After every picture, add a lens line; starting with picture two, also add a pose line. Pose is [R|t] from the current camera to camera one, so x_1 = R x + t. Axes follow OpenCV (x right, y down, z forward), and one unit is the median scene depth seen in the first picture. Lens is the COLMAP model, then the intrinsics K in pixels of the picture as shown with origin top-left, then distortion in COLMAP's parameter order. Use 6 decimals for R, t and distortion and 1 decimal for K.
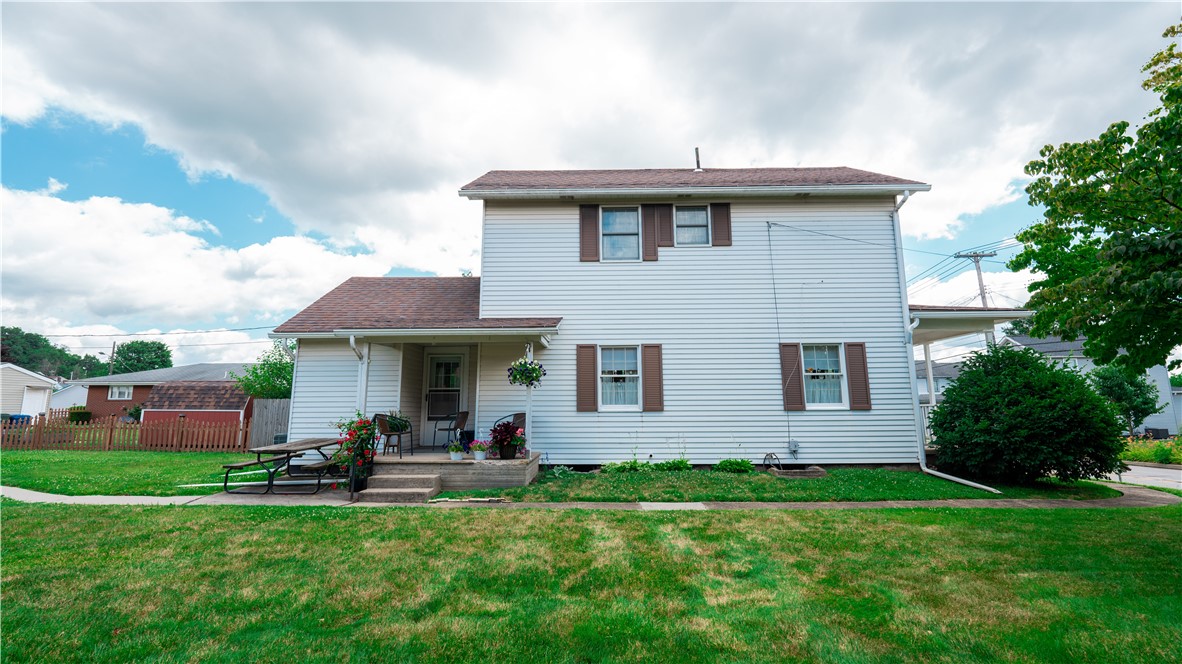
lens RADIAL K [[475.6, 0, 586.3], [0, 475.6, 333.5], [0, 0, 1]] dist [-0.008387, -0.000570]
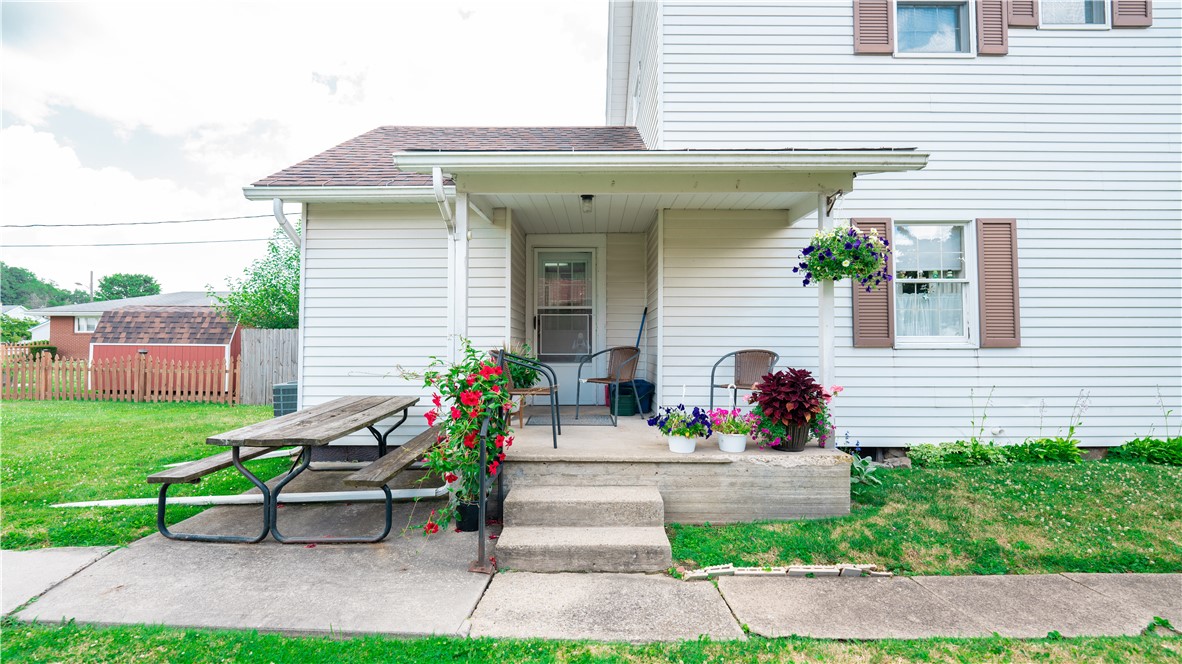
lens RADIAL K [[475.6, 0, 586.3], [0, 475.6, 333.5], [0, 0, 1]] dist [-0.008387, -0.000570]
pose [[0.999958, 0.005009, 0.007653, -0.300698], [-0.005965, 0.991439, 0.130431, 0.078663], [-0.006934, -0.130471, 0.991428, 0.463650]]
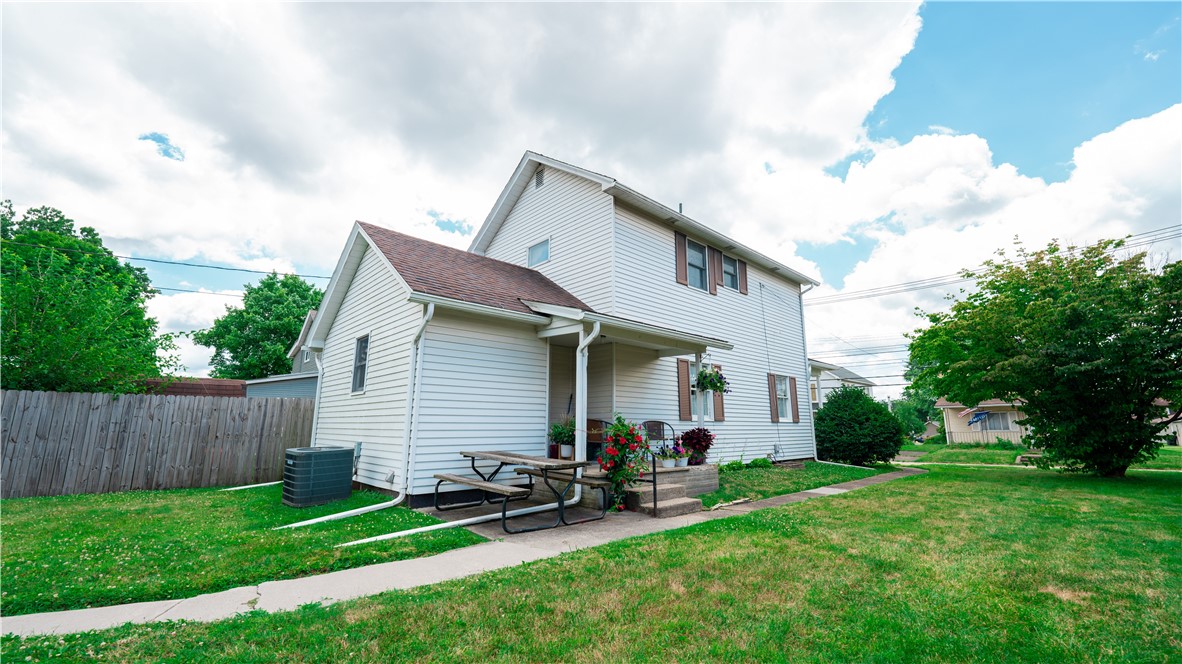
lens RADIAL K [[475.6, 0, 586.3], [0, 475.6, 333.5], [0, 0, 1]] dist [-0.008387, -0.000570]
pose [[0.727611, 0.140730, 0.671399, -0.880785], [-0.115799, 0.989883, -0.081992, 0.078116], [-0.676145, -0.018089, 0.736546, 0.334752]]
